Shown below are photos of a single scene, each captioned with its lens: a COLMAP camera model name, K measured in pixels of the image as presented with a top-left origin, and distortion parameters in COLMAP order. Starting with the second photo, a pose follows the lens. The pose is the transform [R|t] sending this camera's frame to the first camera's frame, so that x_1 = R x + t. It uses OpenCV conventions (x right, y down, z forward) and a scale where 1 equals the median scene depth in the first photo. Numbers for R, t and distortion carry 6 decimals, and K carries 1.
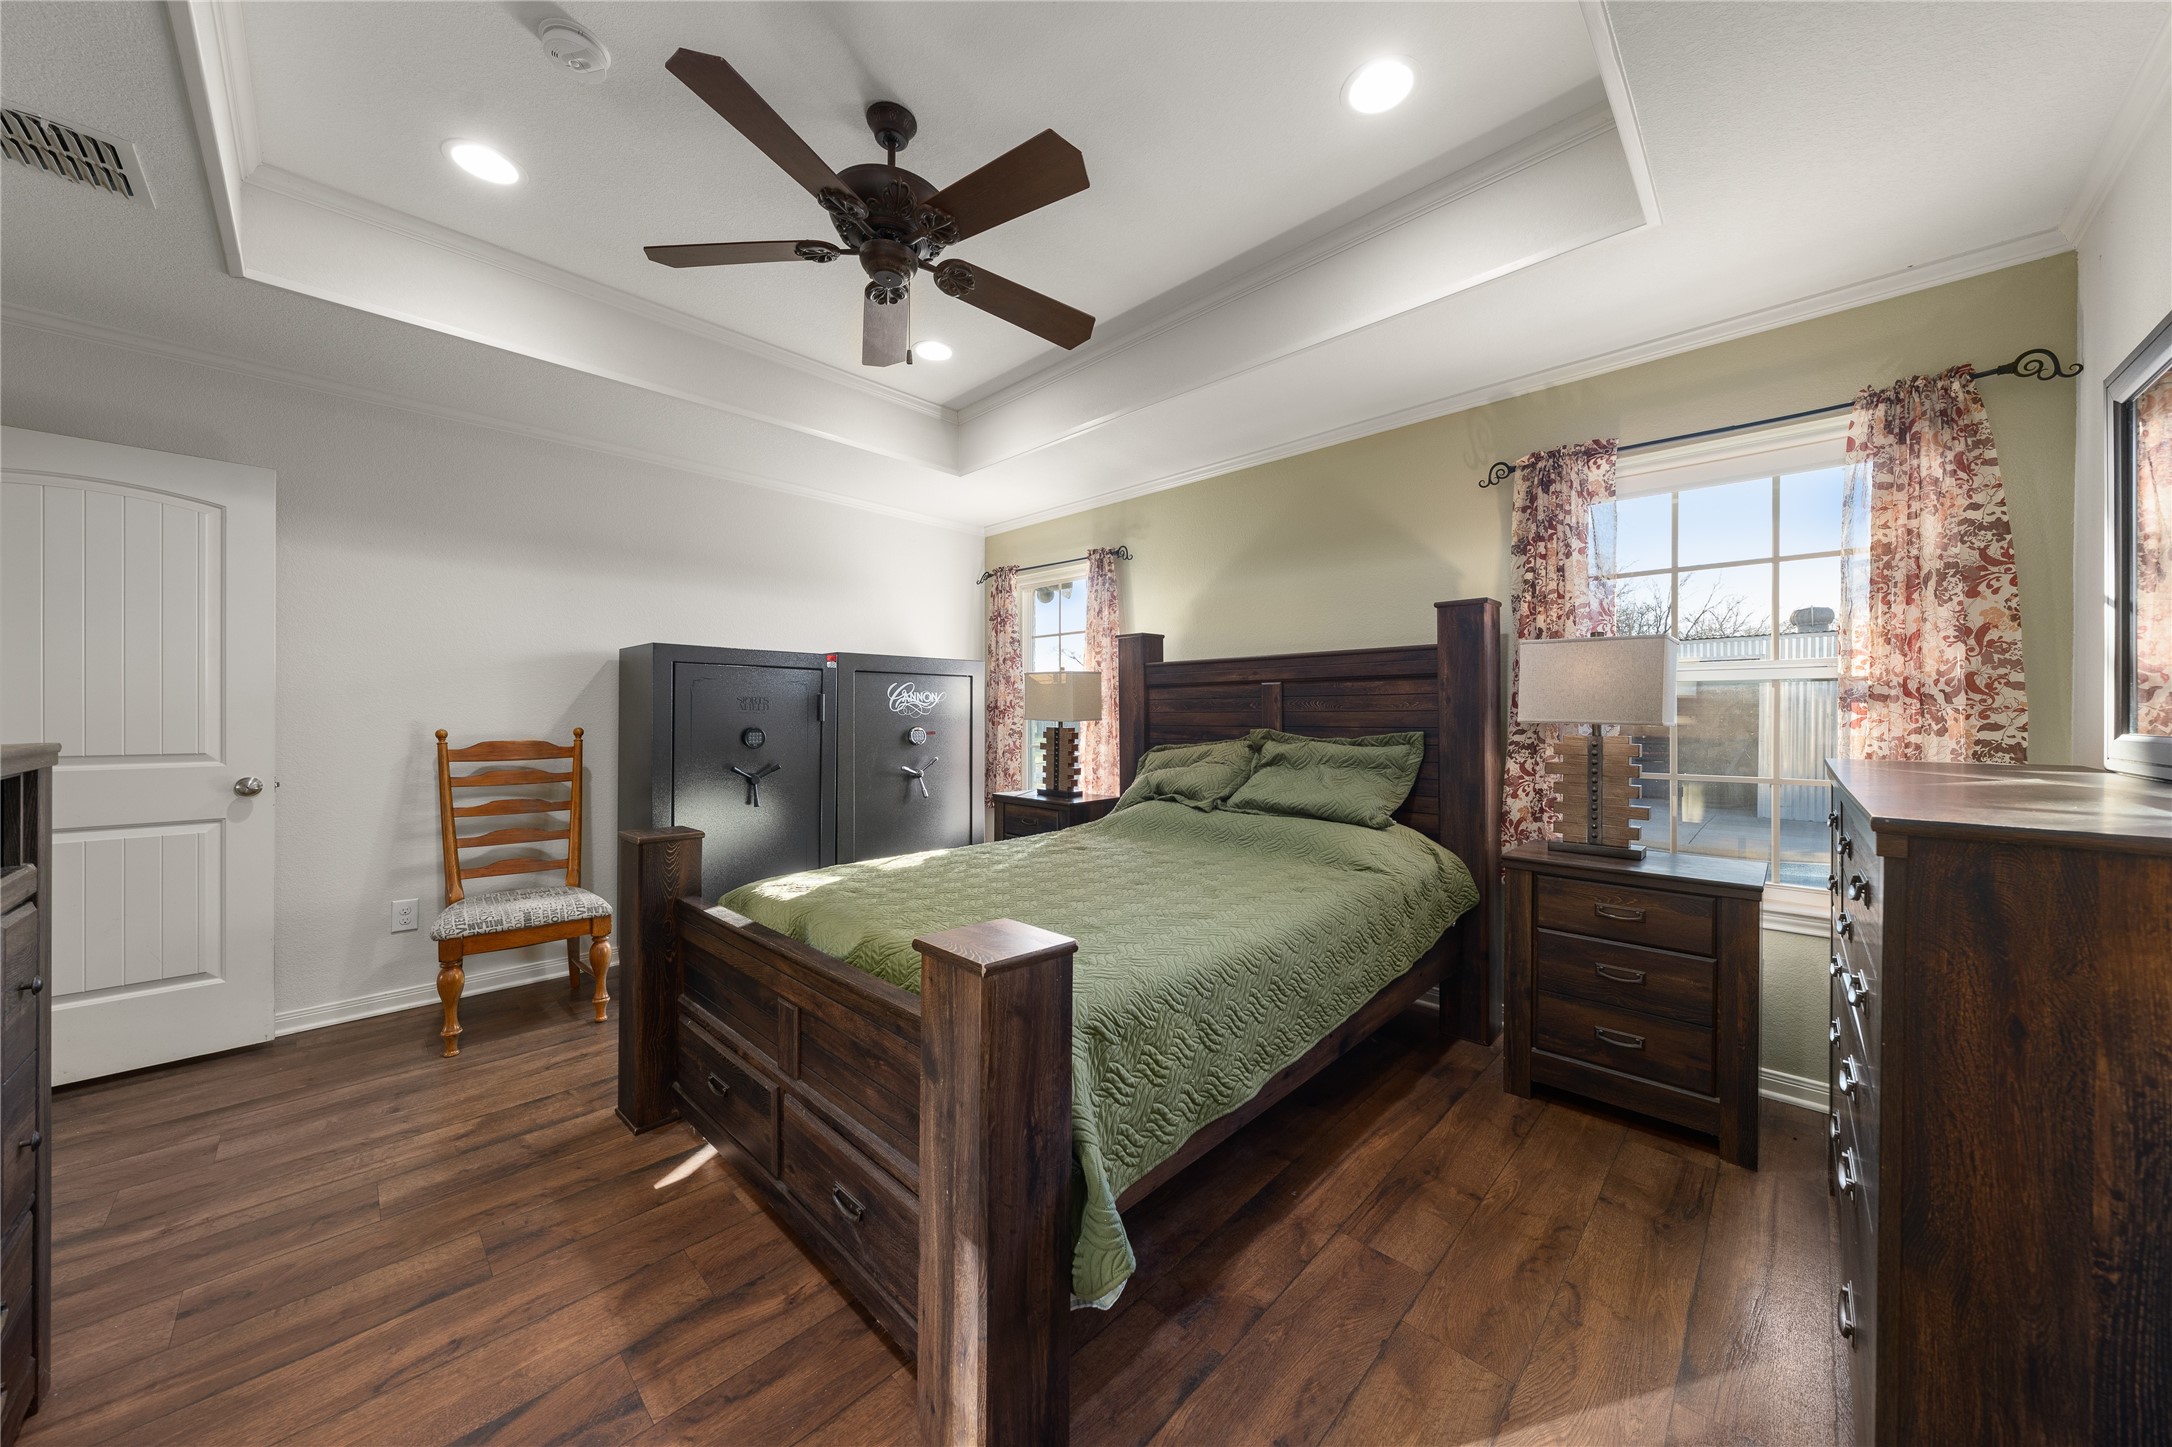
lens RADIAL K [[744.7, 0, 1093.8], [0, 744.7, 711.2], [0, 0, 1]] dist [-0.000816, -0.000201]
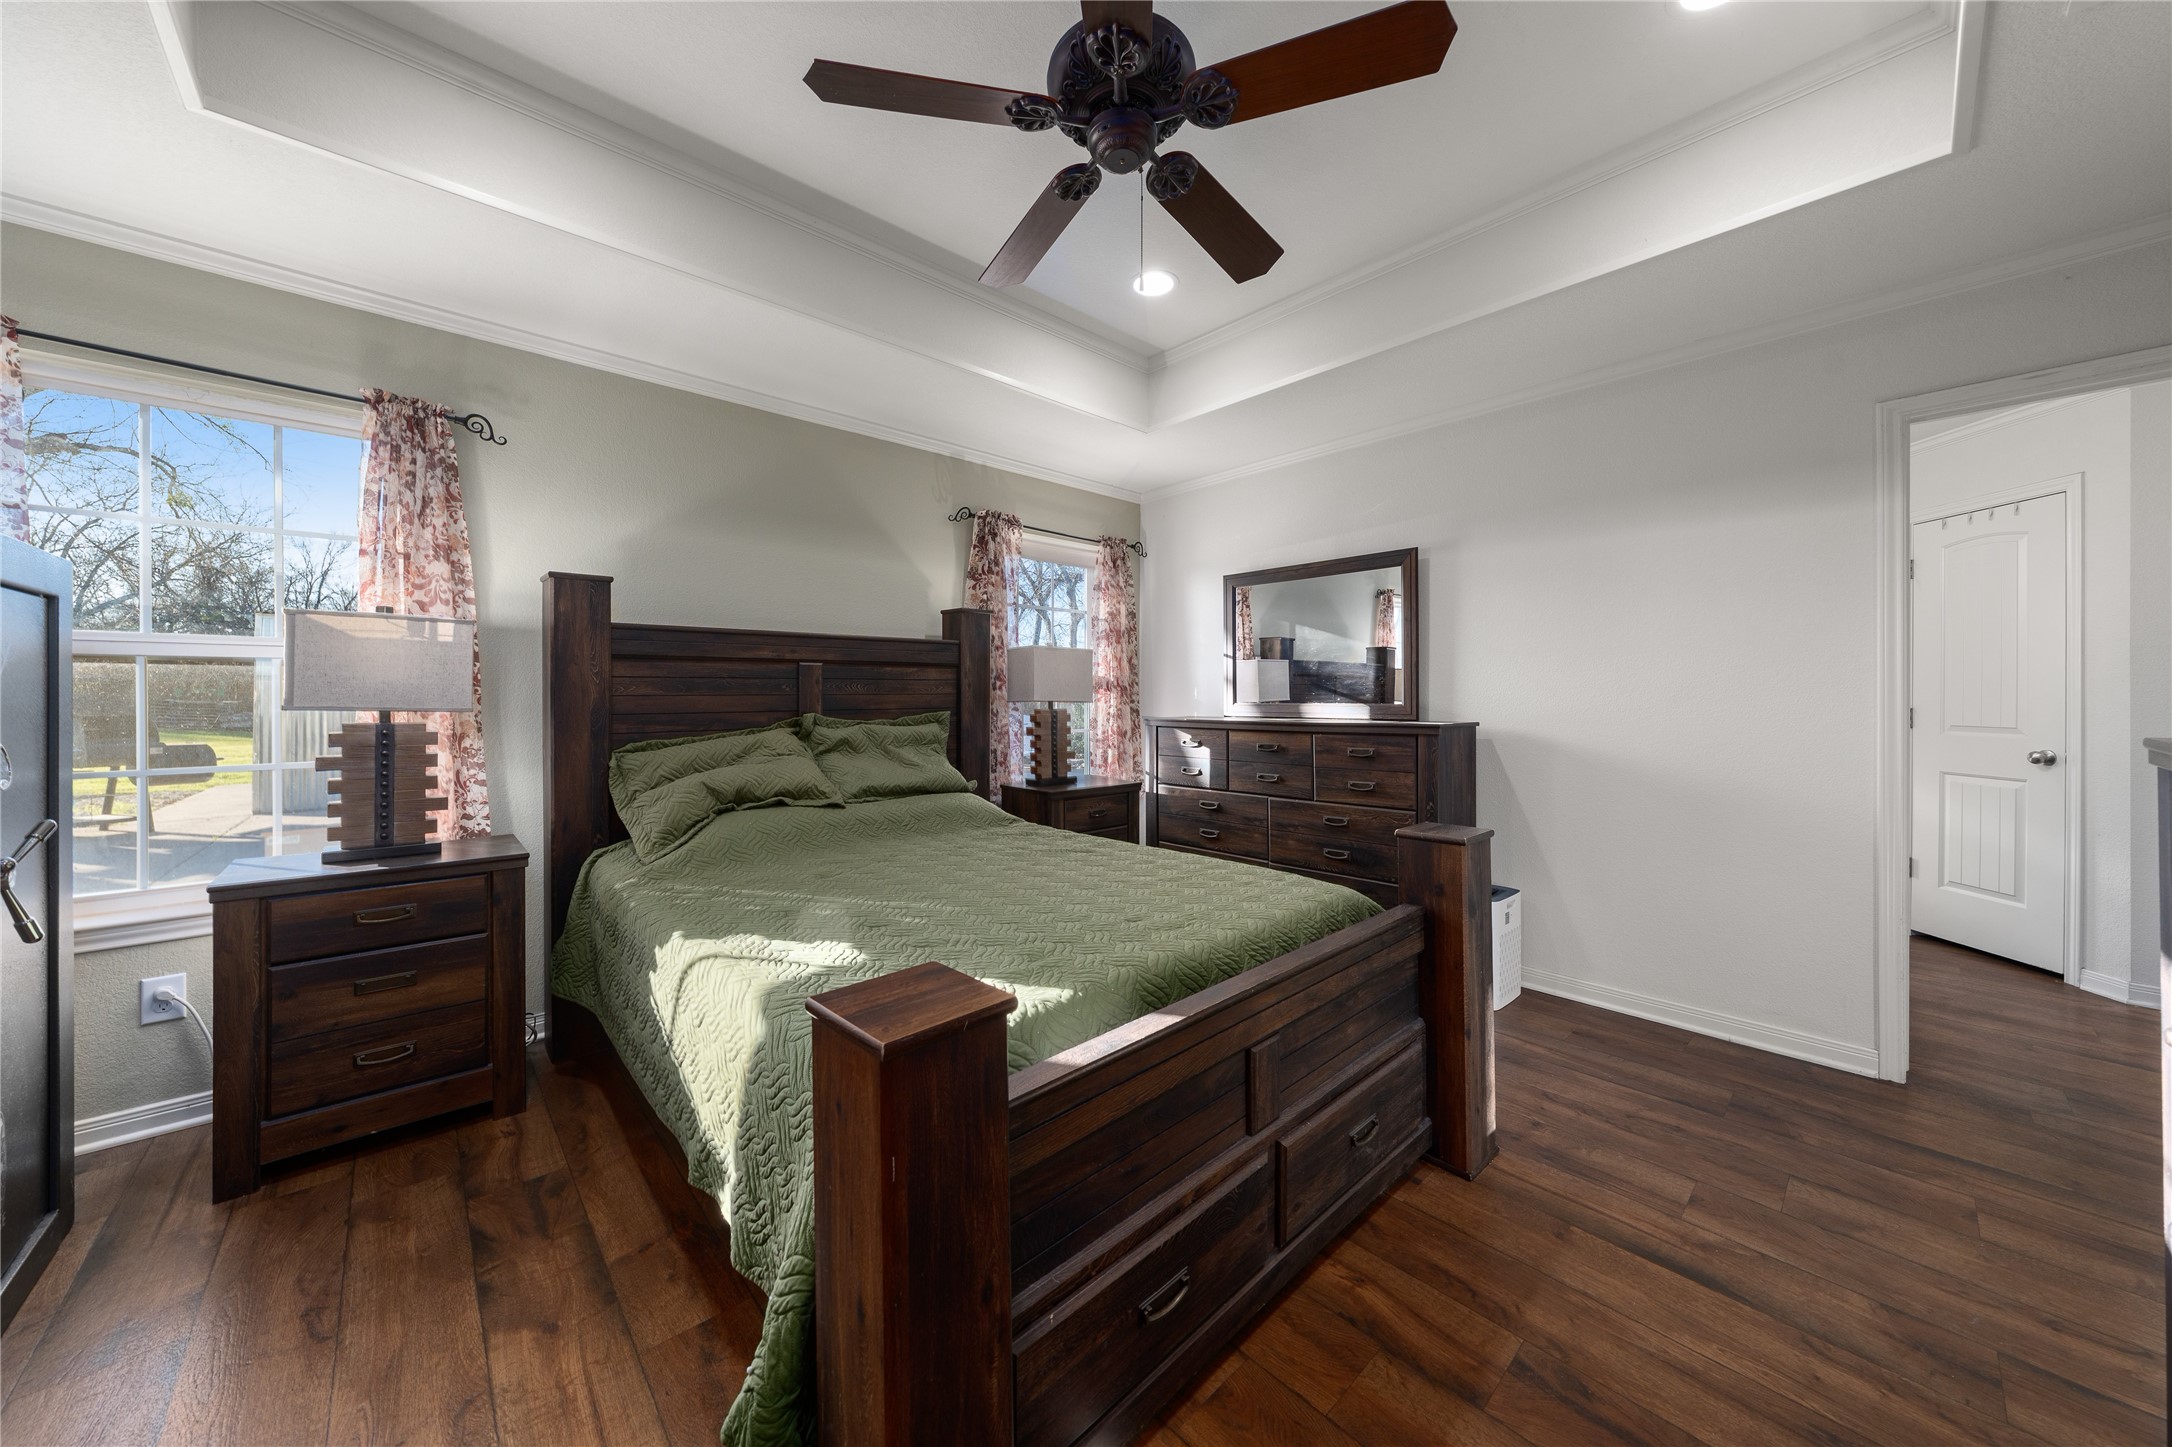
lens RADIAL K [[744.7, 0, 1079.9], [0, 744.7, 700.6], [0, 0, 1]] dist [-0.000816, -0.000201]
pose [[0.066894, -0.007067, 0.997735, -0.749493], [-0.001965, 0.999972, 0.007214, 0.001491], [-0.997758, -0.002443, 0.066879, 0.688272]]
